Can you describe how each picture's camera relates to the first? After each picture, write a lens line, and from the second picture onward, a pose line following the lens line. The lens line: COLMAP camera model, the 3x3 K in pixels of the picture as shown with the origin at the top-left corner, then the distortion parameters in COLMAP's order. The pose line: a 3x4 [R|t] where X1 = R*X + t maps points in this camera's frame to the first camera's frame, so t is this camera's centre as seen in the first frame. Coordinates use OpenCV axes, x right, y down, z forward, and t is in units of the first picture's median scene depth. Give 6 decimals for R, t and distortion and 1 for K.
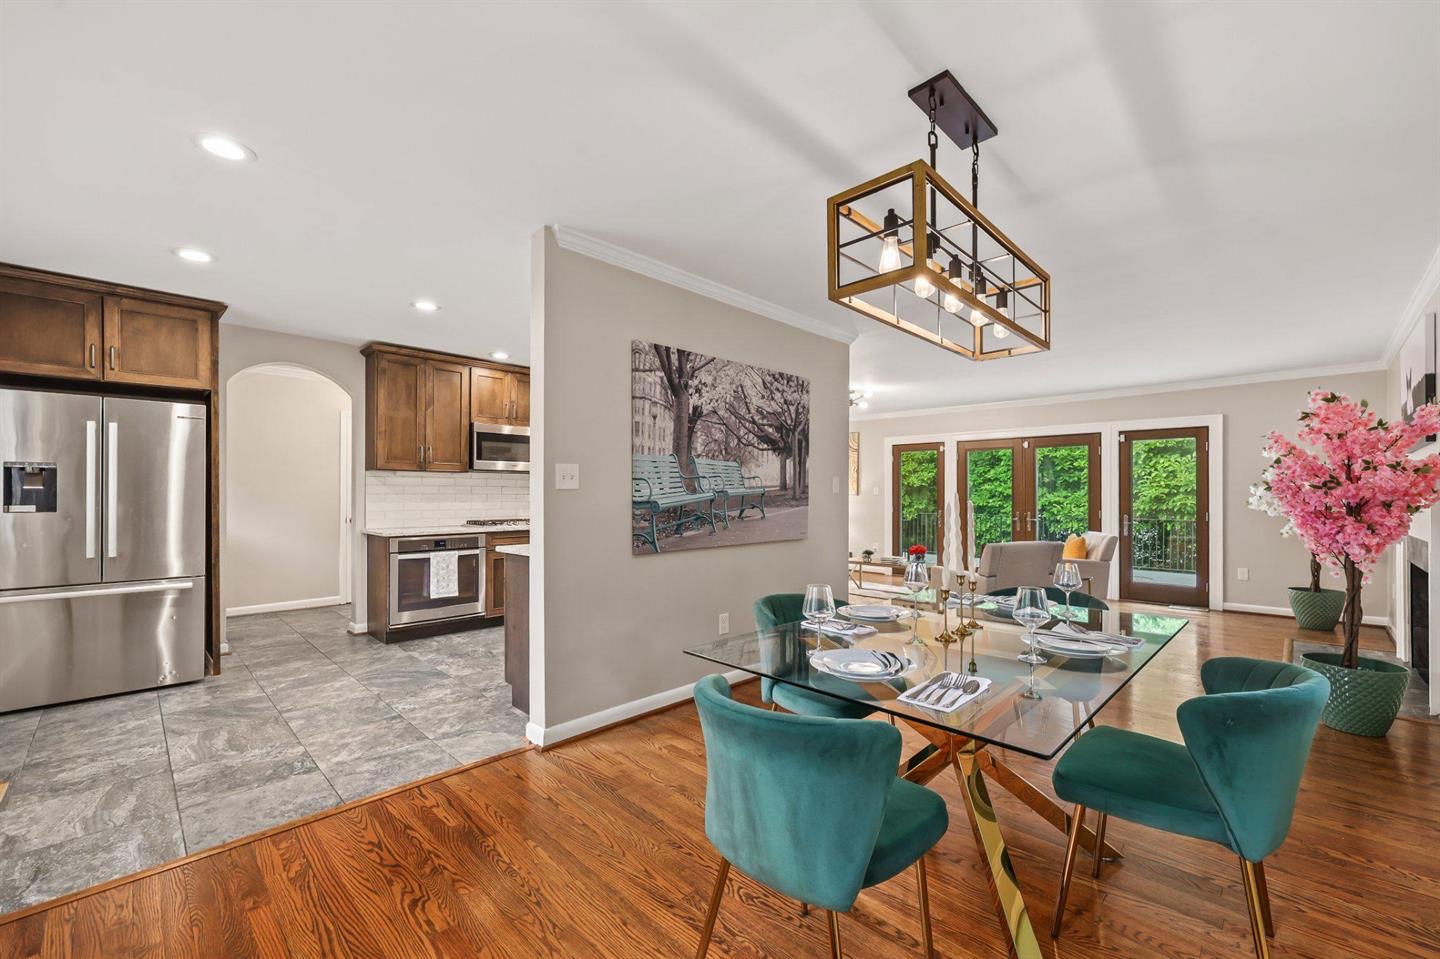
lens RADIAL K [[586.8, 0, 721.3], [0, 586.8, 494.6], [0, 0, 1]] dist [-0.001602, -0.000010]
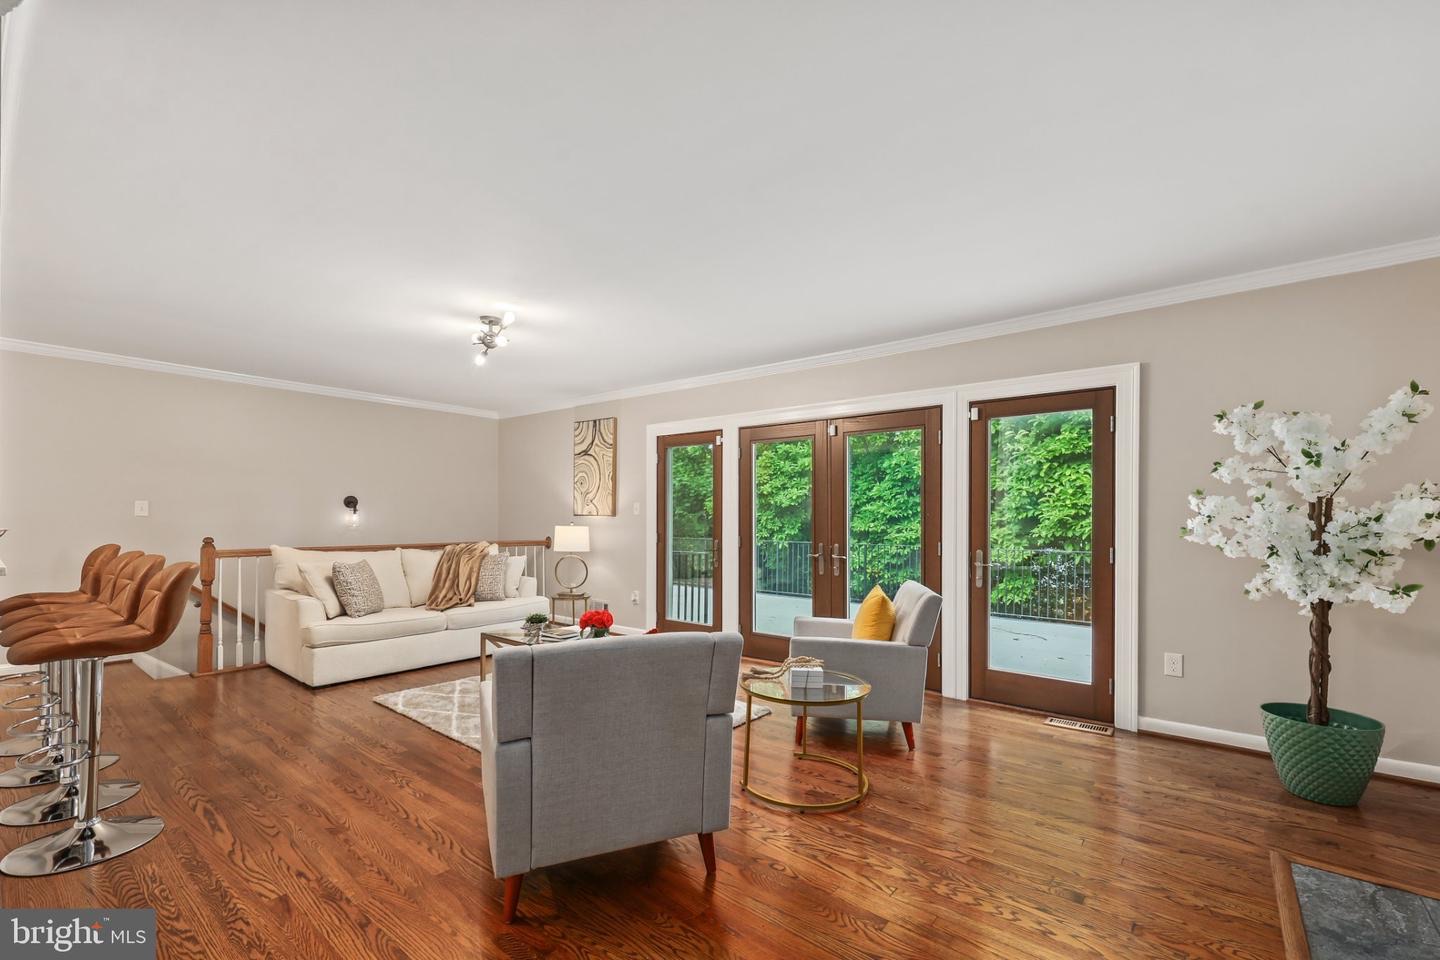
lens RADIAL K [[612.2, 0, 714.3], [0, 612.2, 521.7], [0, 0, 1]] dist [-0.001495, 0.000042]
pose [[0.995606, 0.002735, 0.093598, 0.704916], [-0.003298, 0.999977, 0.005855, 0.008794], [-0.093580, -0.006138, 0.995593, 0.810740]]
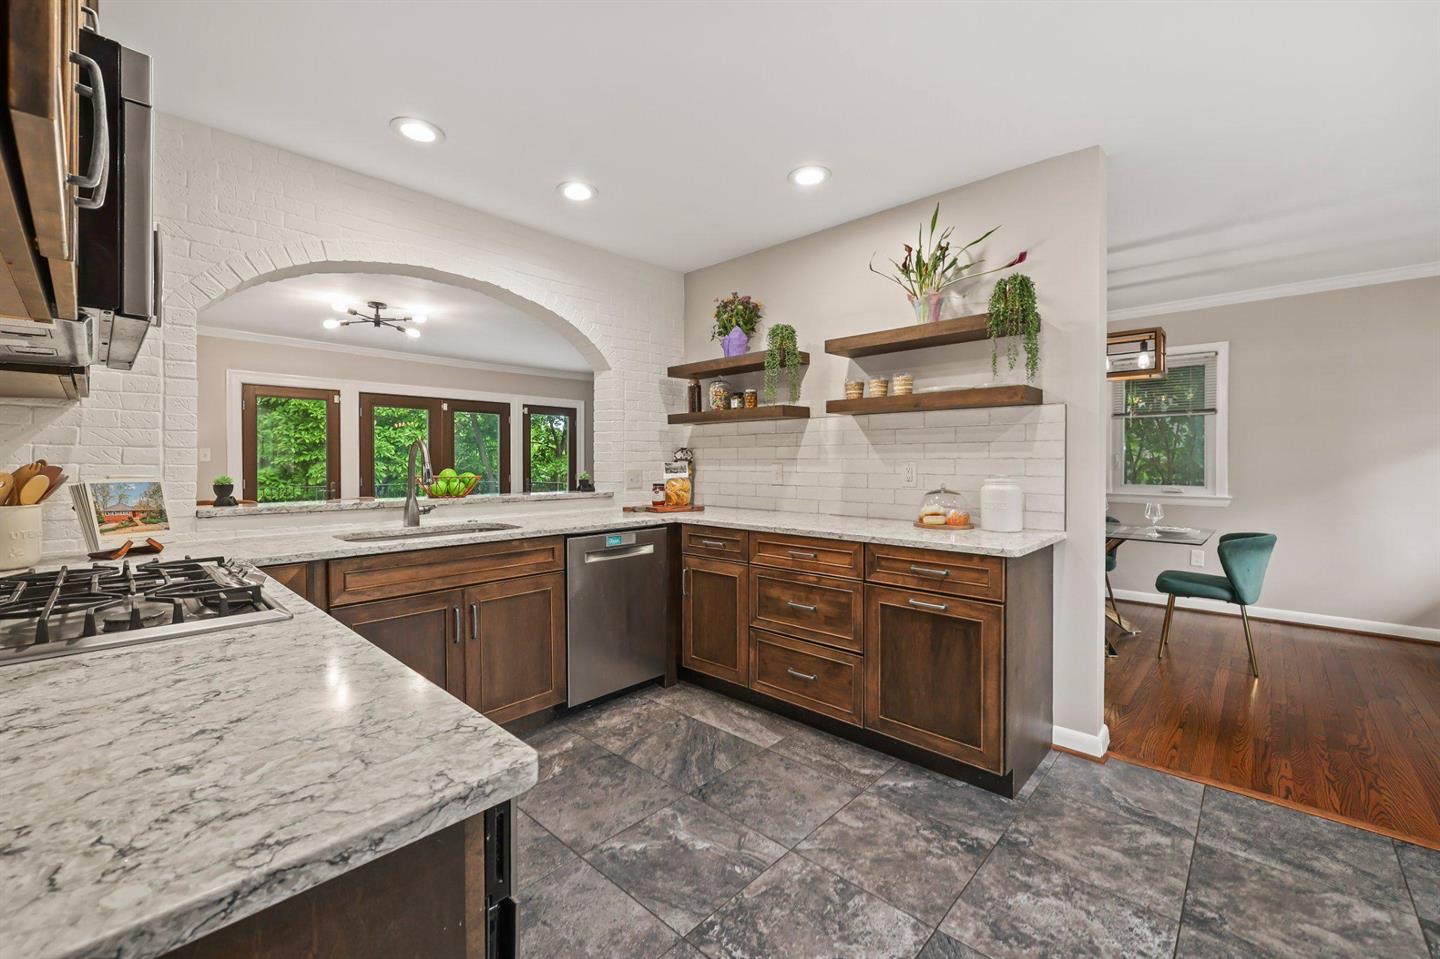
lens RADIAL K [[586.4, 0, 723.7], [0, 586.4, 462.5], [0, 0, 1]] dist [0.000351, 0.000375]
pose [[-0.028898, -0.005581, 0.999567, -0.875776], [0.001517, 0.999983, 0.005627, -0.001828], [-0.999581, 0.001679, -0.028889, 1.197486]]
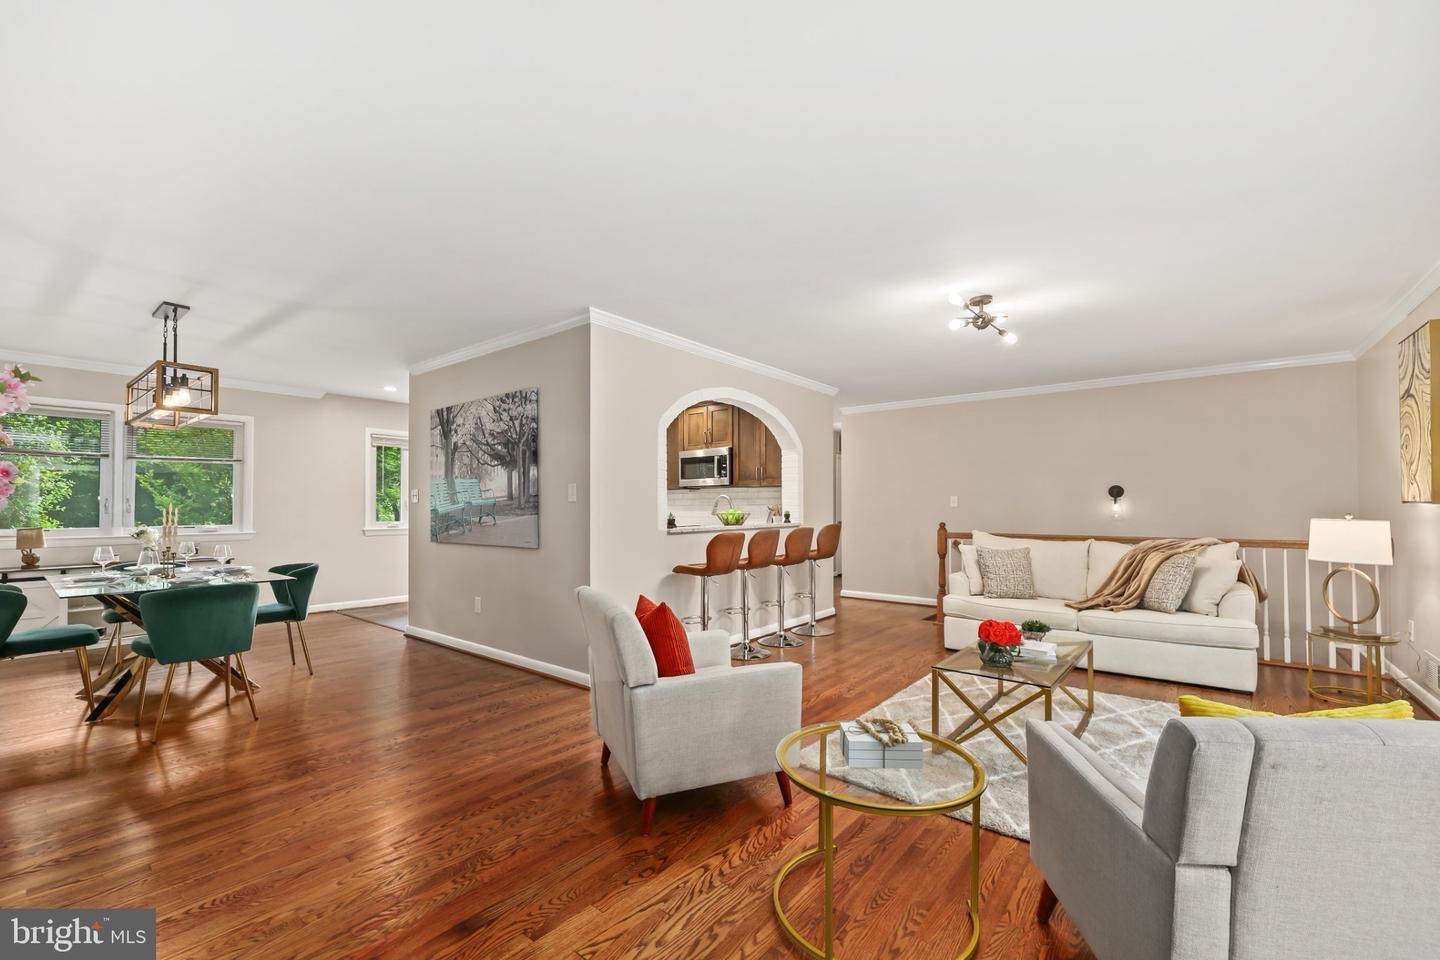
lens RADIAL K [[586.8, 0, 721.3], [0, 586.8, 495.1], [0, 0, 1]] dist [-0.001602, -0.000010]
pose [[0.108318, -0.021952, -0.993874, 1.208730], [0.003595, 0.999758, -0.021690, 0.007927], [0.994110, -0.001224, 0.108371, 1.252387]]
